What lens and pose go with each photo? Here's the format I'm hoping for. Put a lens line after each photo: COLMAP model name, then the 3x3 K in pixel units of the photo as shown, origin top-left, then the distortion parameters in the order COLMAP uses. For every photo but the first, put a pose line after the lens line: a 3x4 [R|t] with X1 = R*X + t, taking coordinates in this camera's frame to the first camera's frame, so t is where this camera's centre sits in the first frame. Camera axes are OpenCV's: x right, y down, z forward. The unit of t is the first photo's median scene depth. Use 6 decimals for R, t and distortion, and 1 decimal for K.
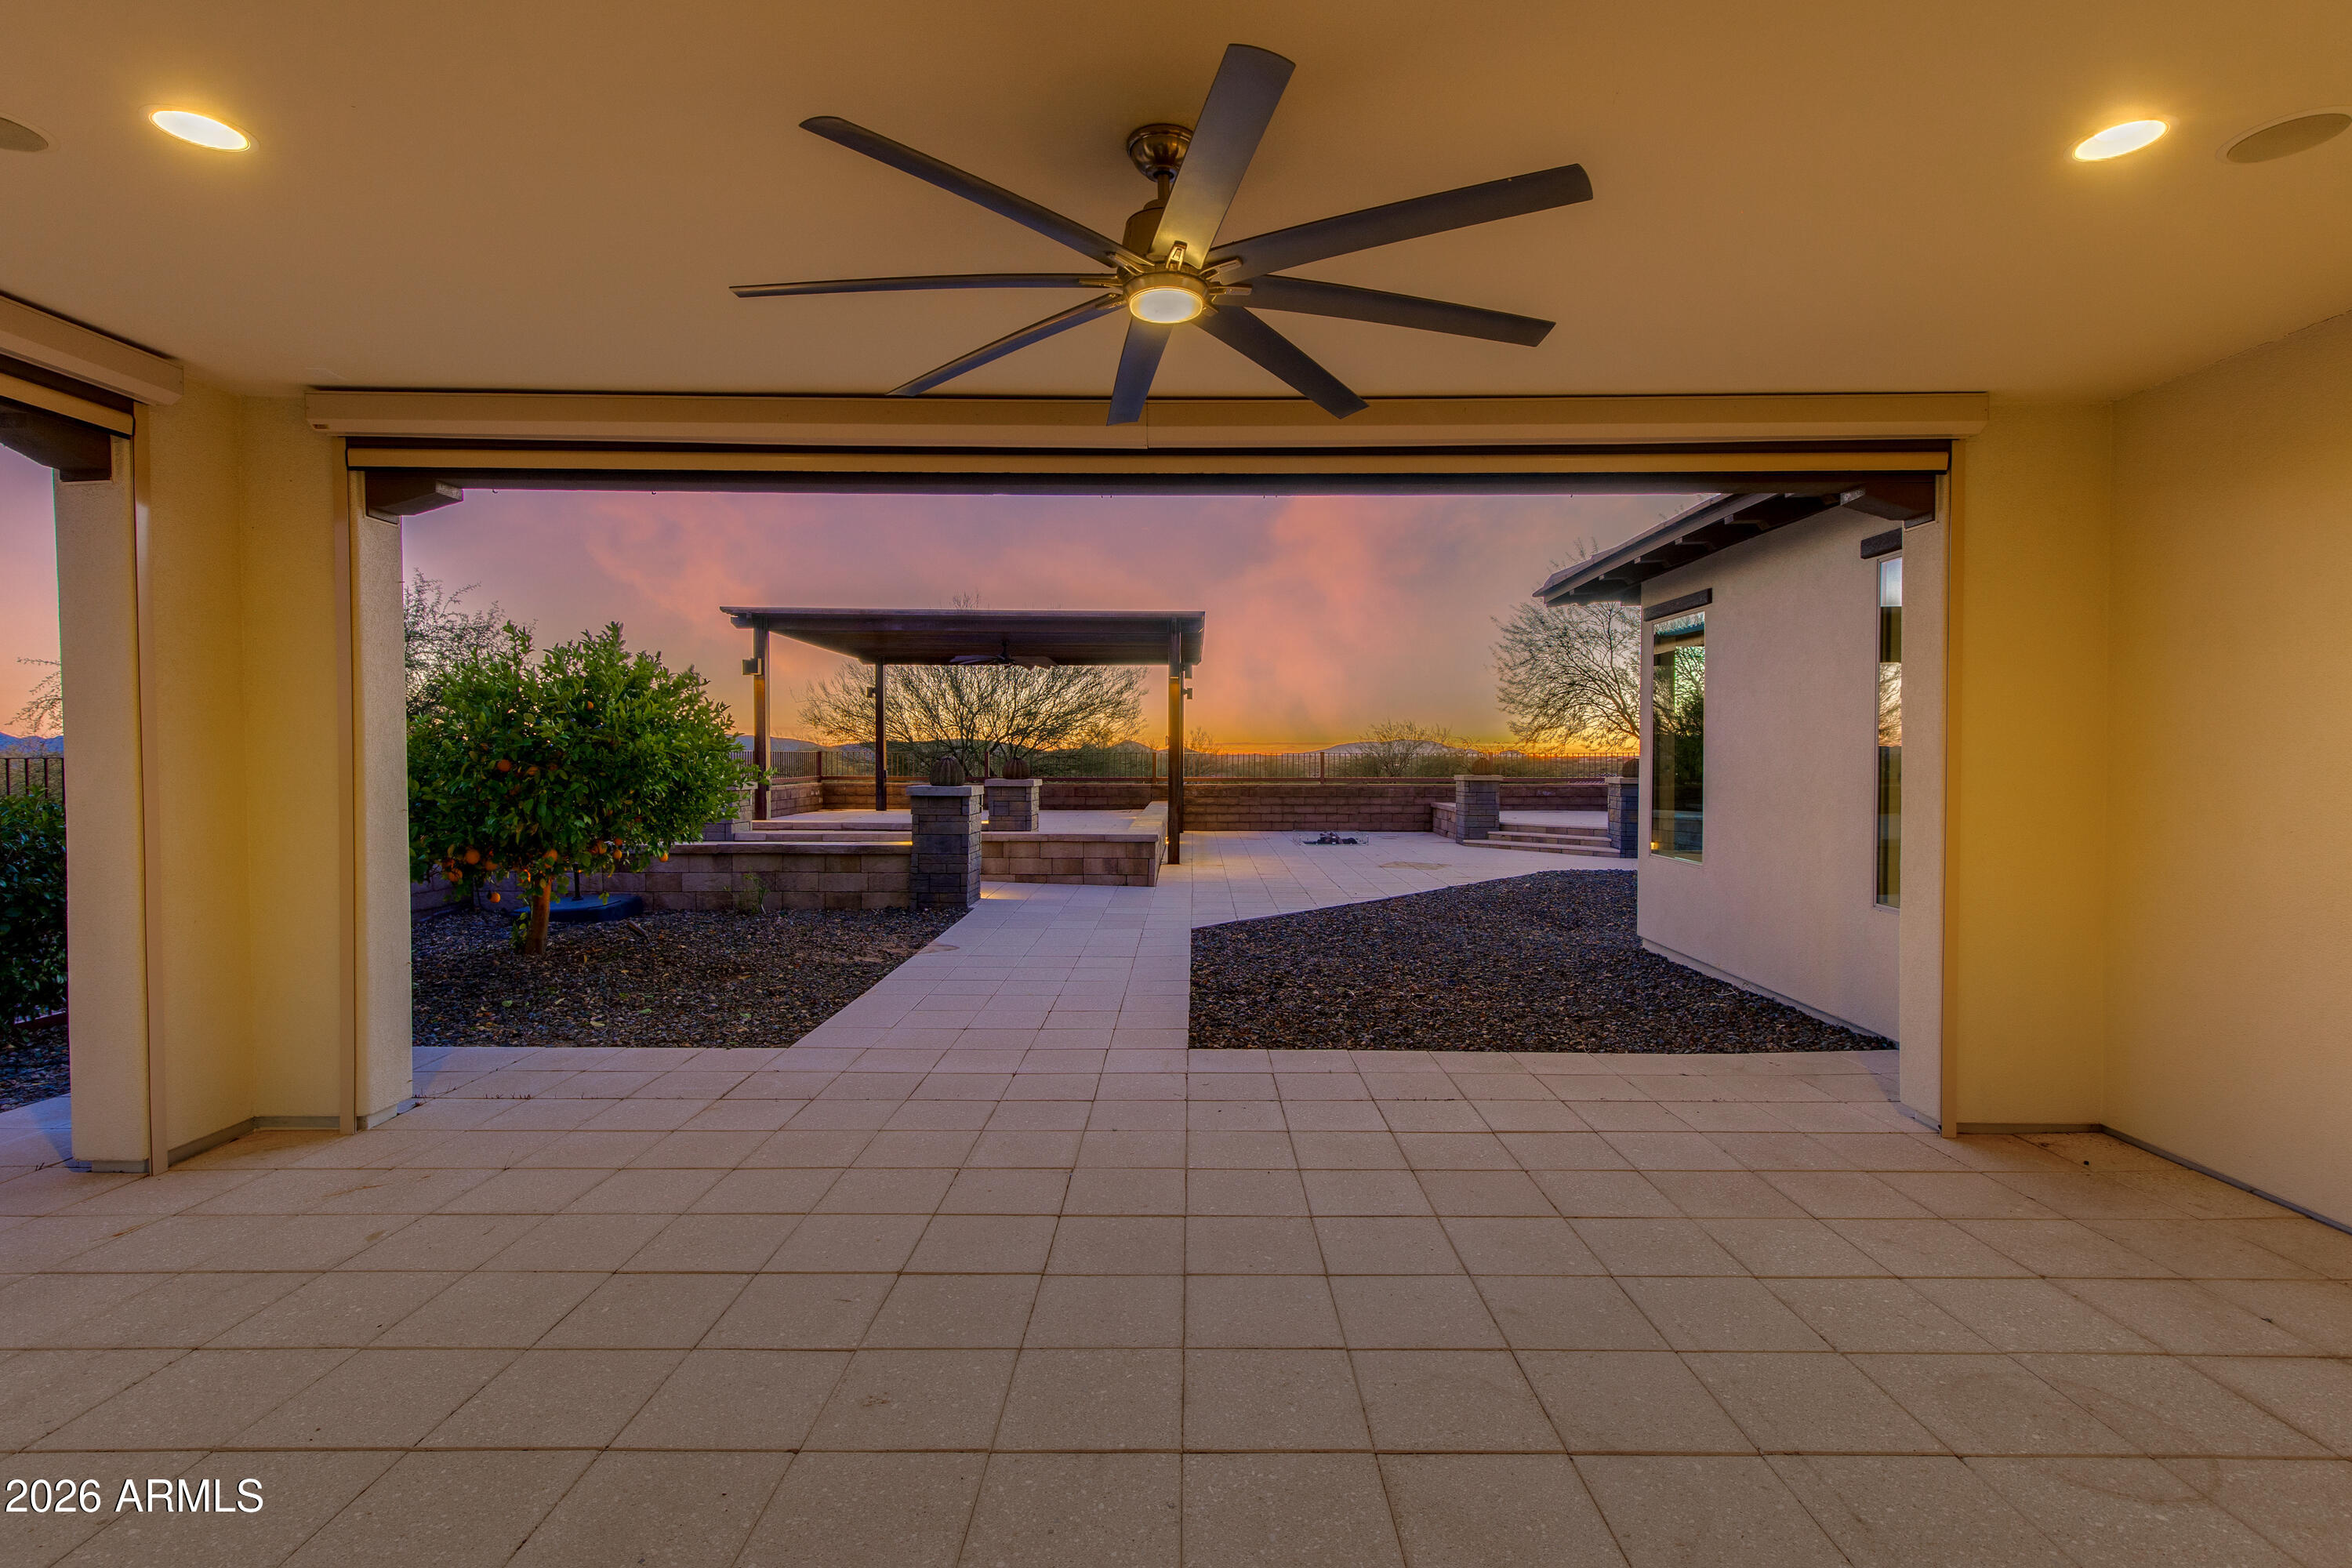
lens RADIAL K [[1083.9, 0, 1187.1], [0, 1083.9, 775.4], [0, 0, 1]] dist [0.000711, 0.000111]
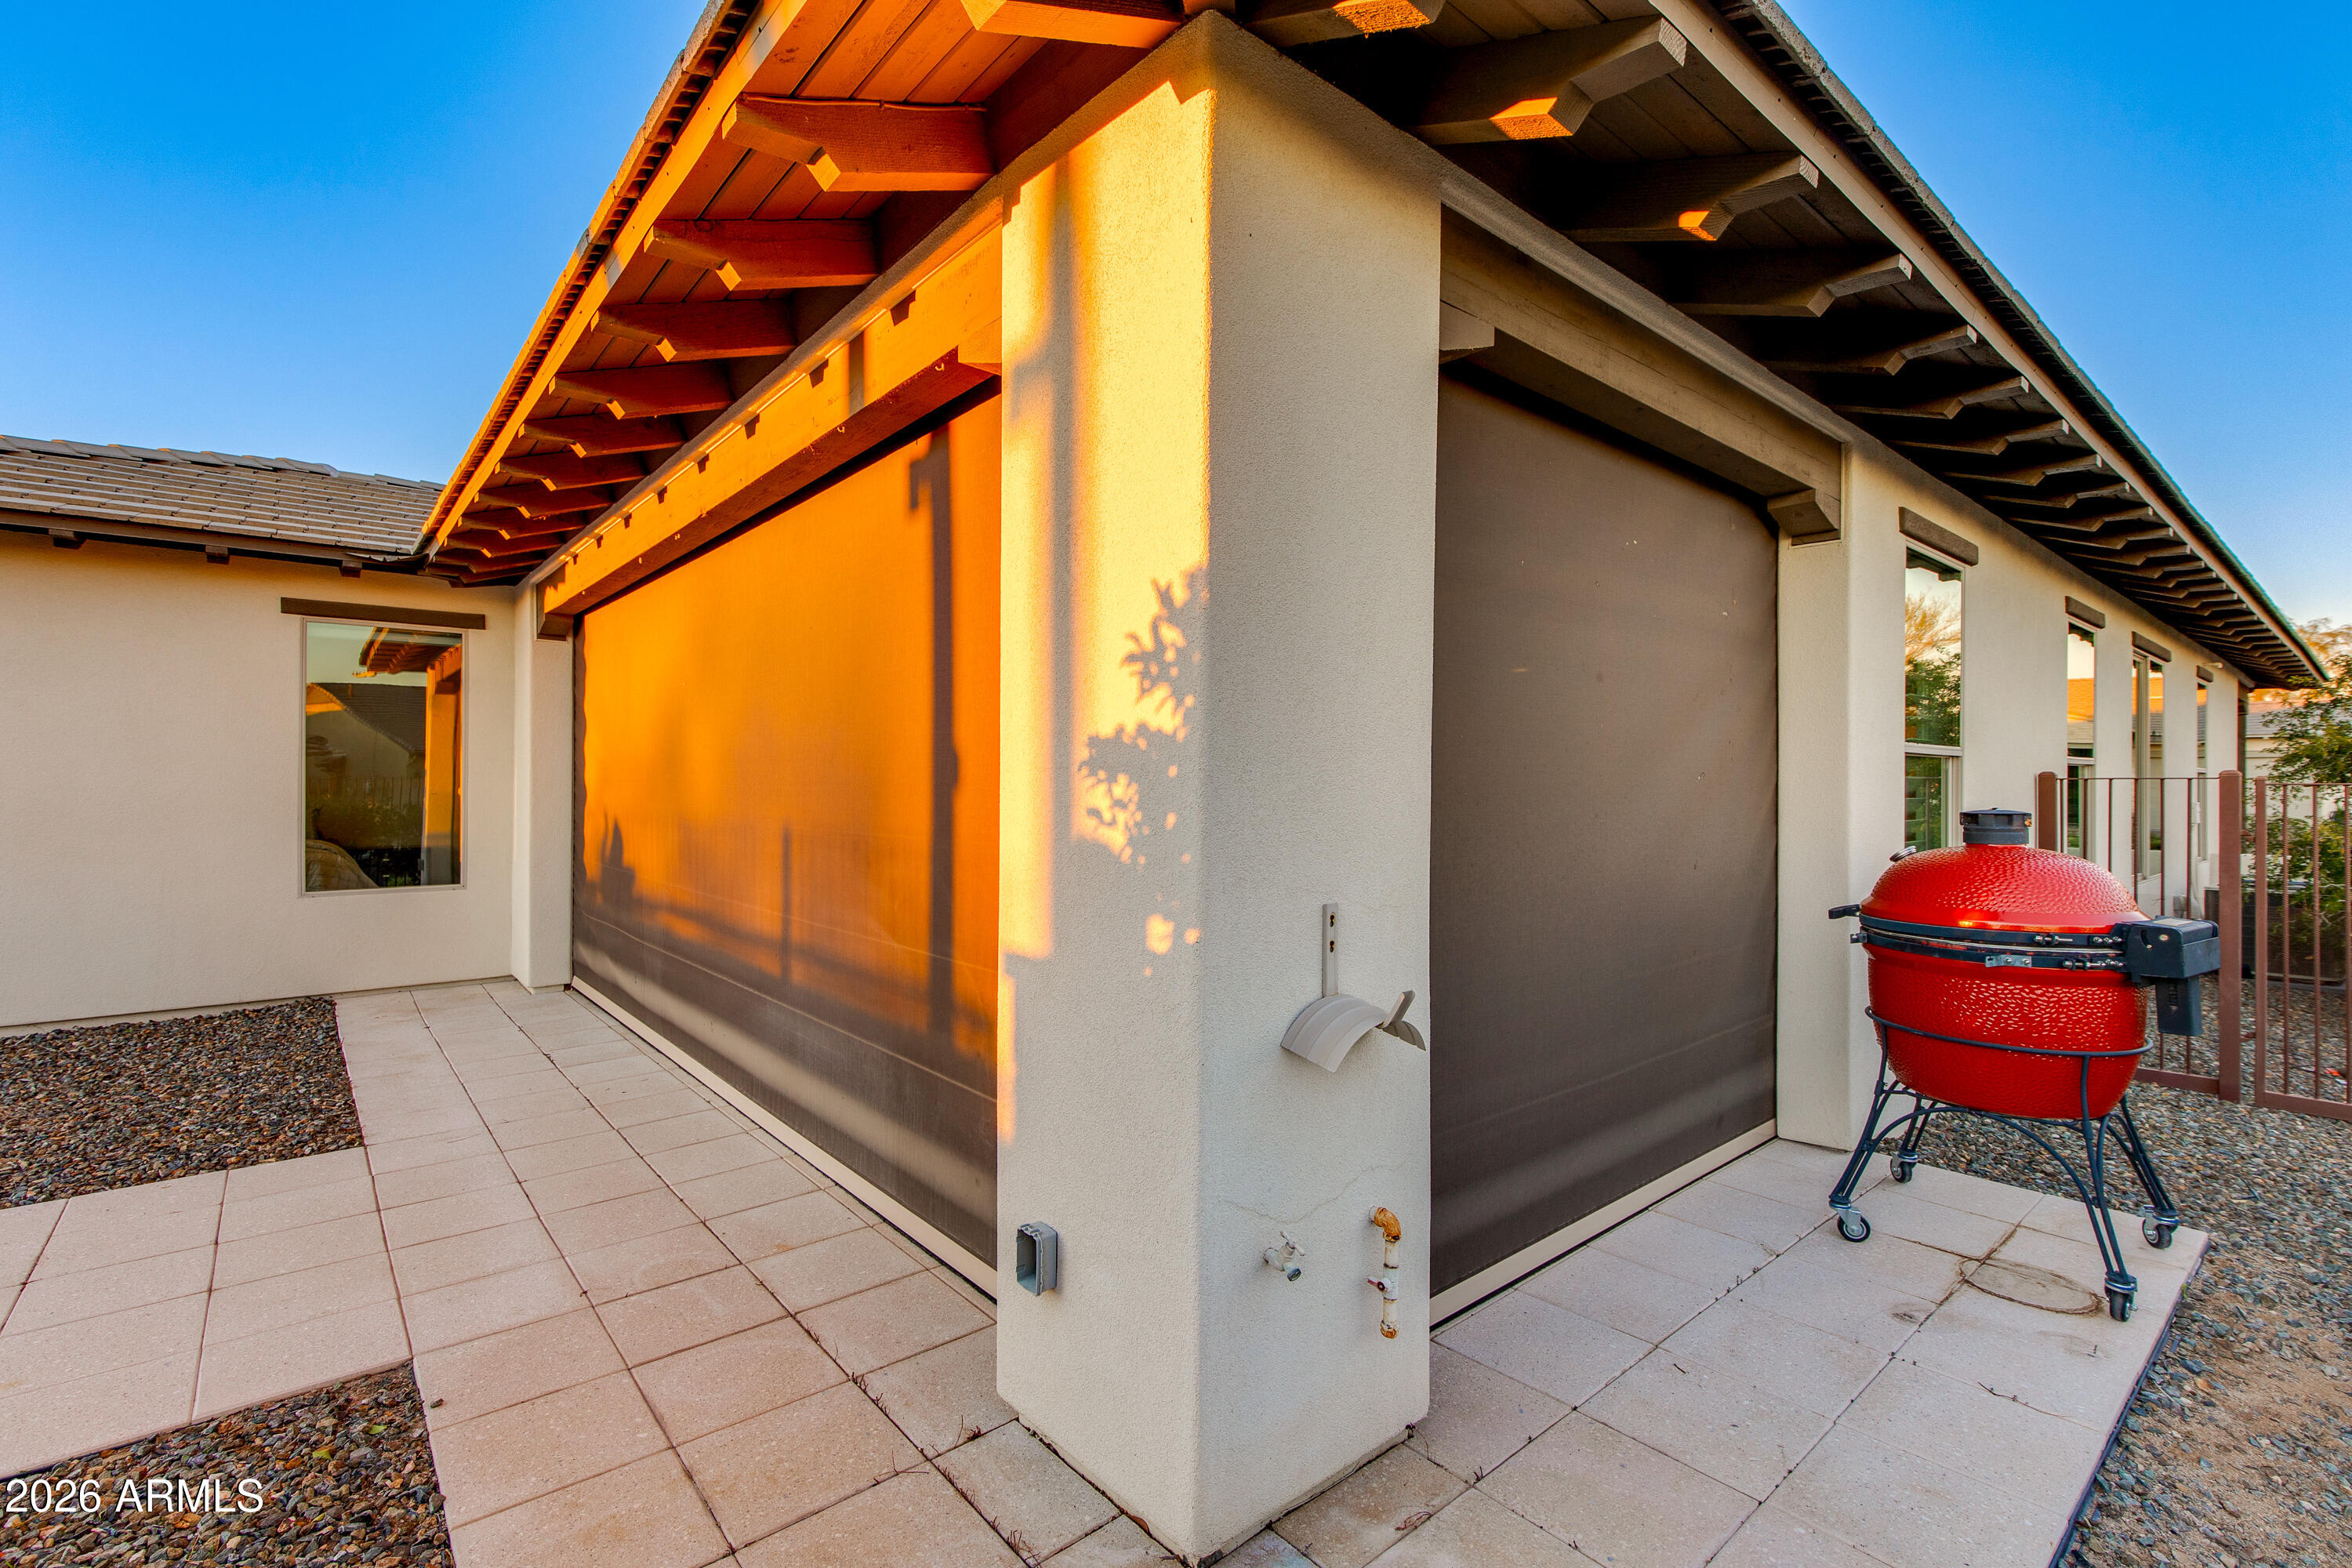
lens RADIAL K [[1063.2, 0, 1179.4], [0, 1063.2, 767.6], [0, 0, 1]] dist [0.001887, 0.000062]
pose [[-0.653913, 0.008027, 0.756527, -0.319456], [0.011879, 0.999929, -0.000342, -0.004586], [-0.756476, 0.008763, -0.653962, 0.347129]]
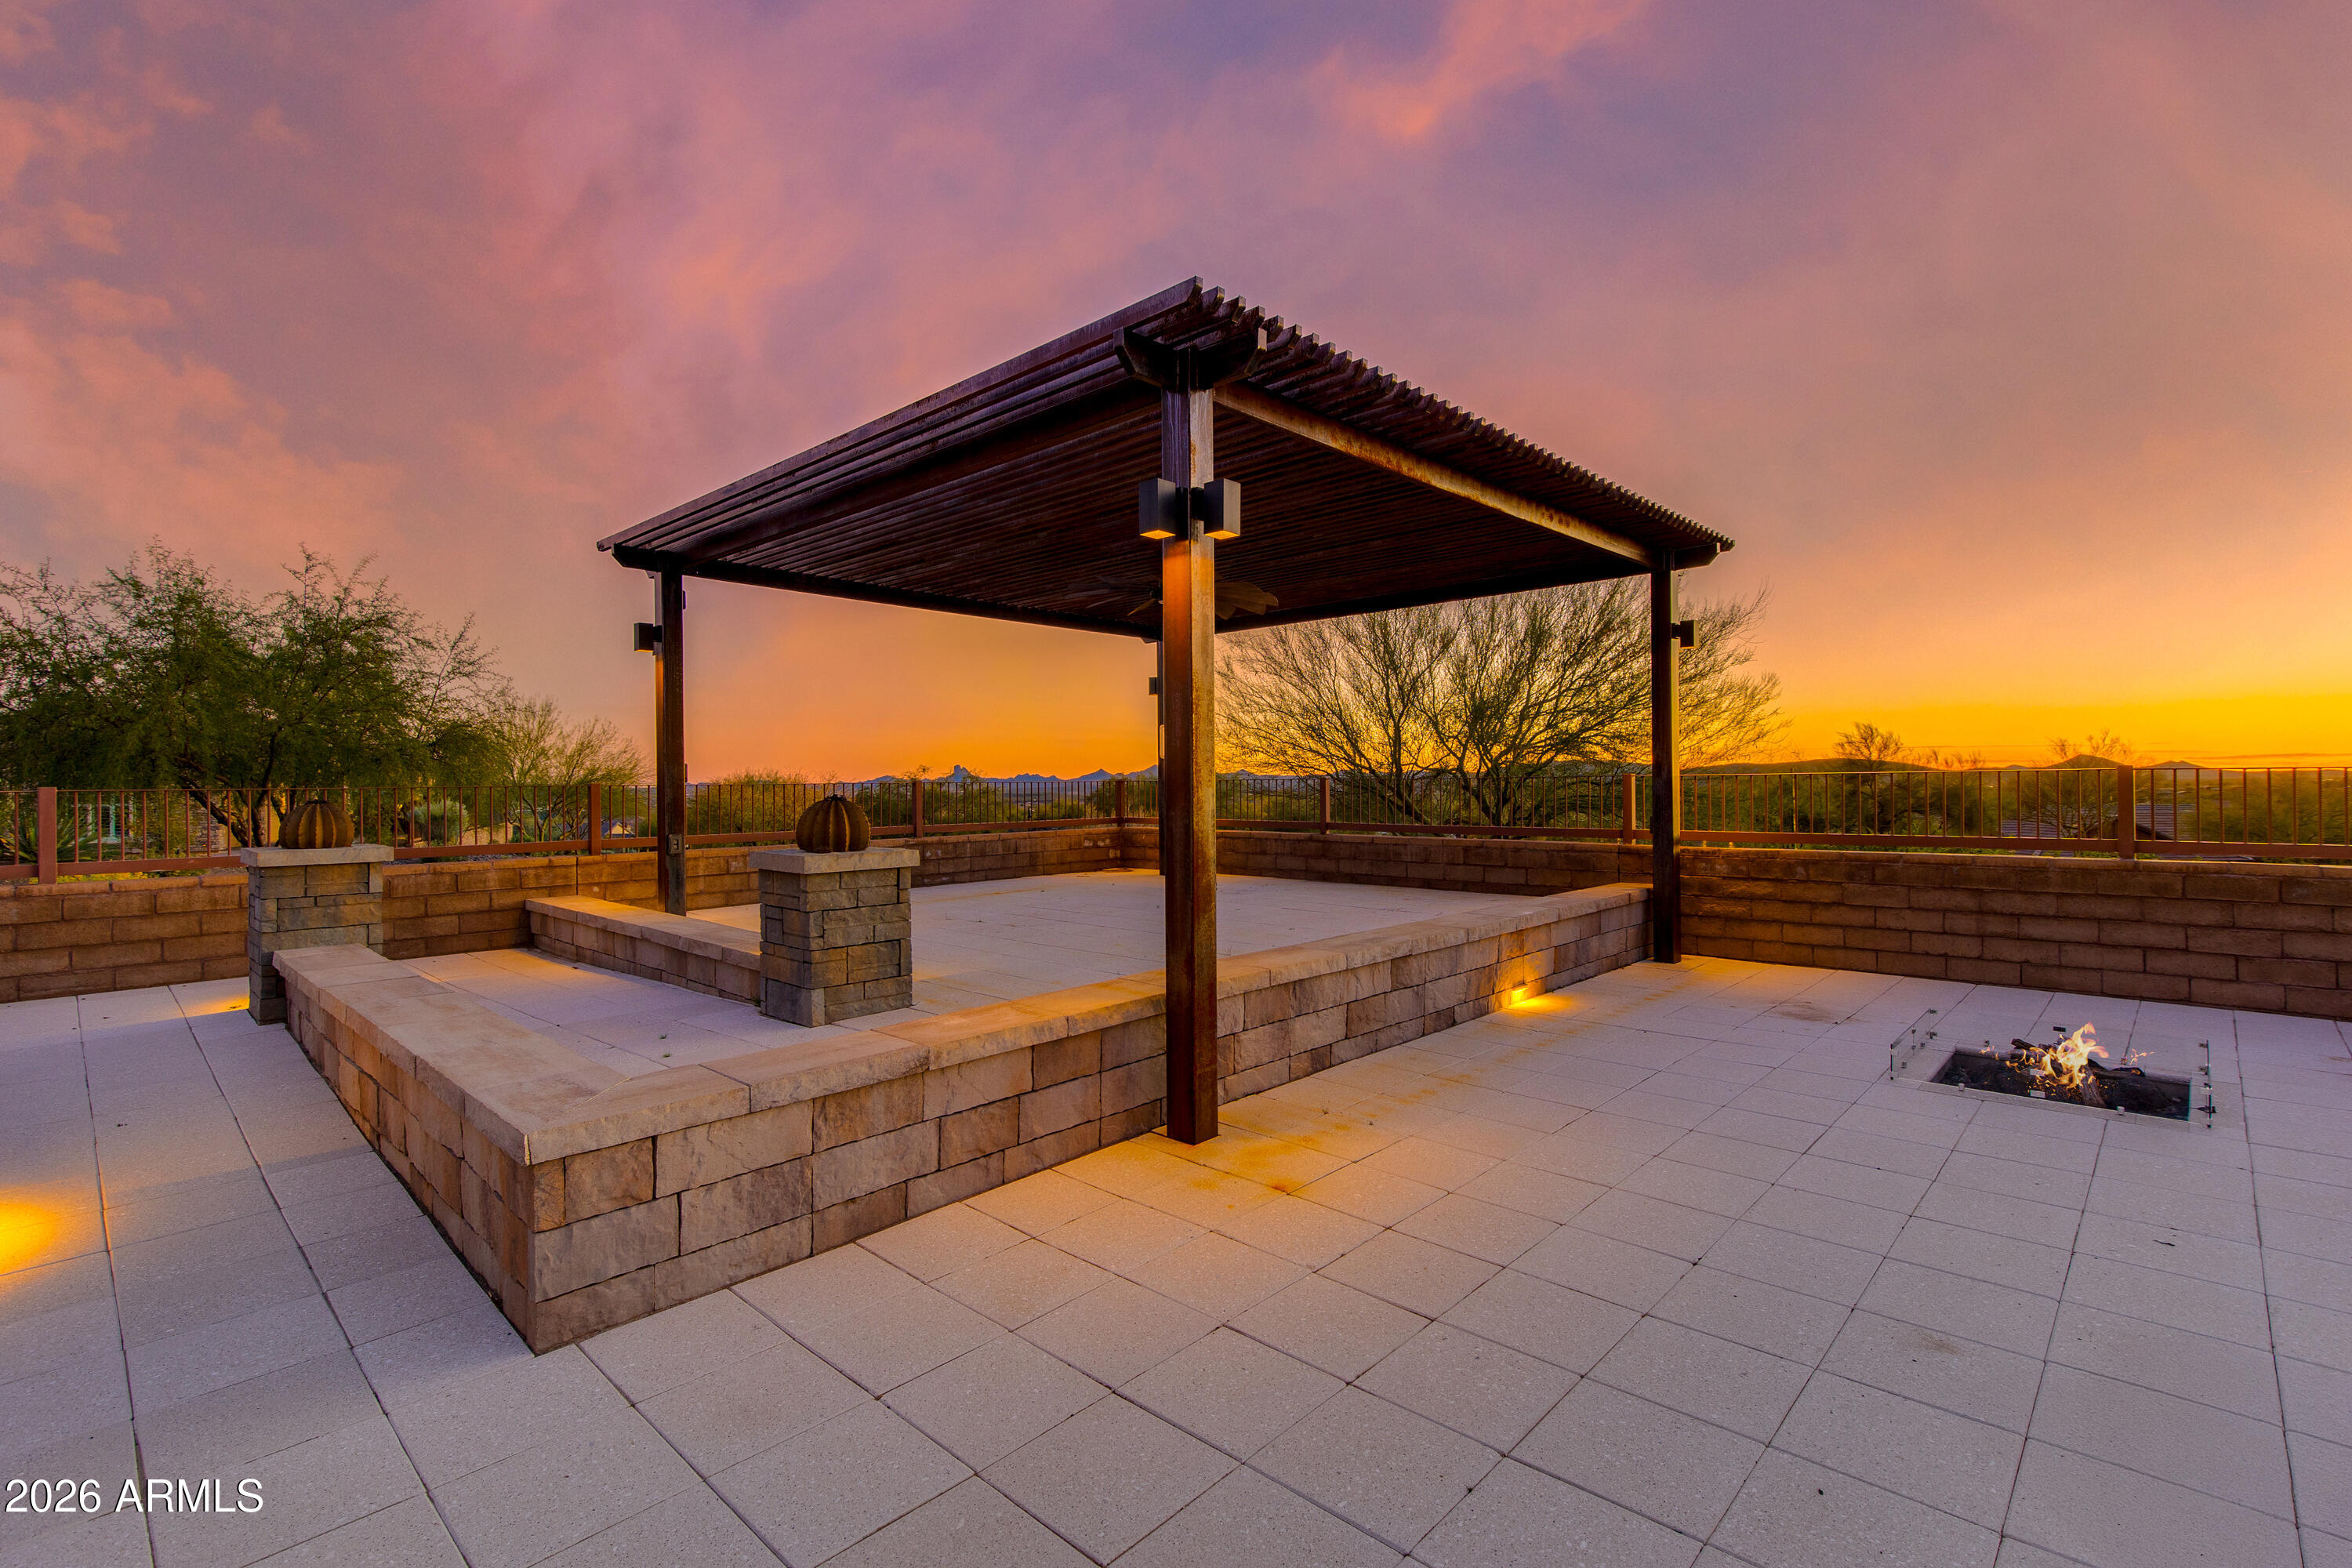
lens RADIAL K [[1063.2, 0, 1179.4], [0, 1063.2, 767.6], [0, 0, 1]] dist [0.001887, 0.000062]
pose [[0.728298, -0.018525, -0.685010, 0.165692], [-0.001557, 0.999587, -0.028688, -0.013126], [0.685258, 0.021960, 0.727969, 0.660615]]
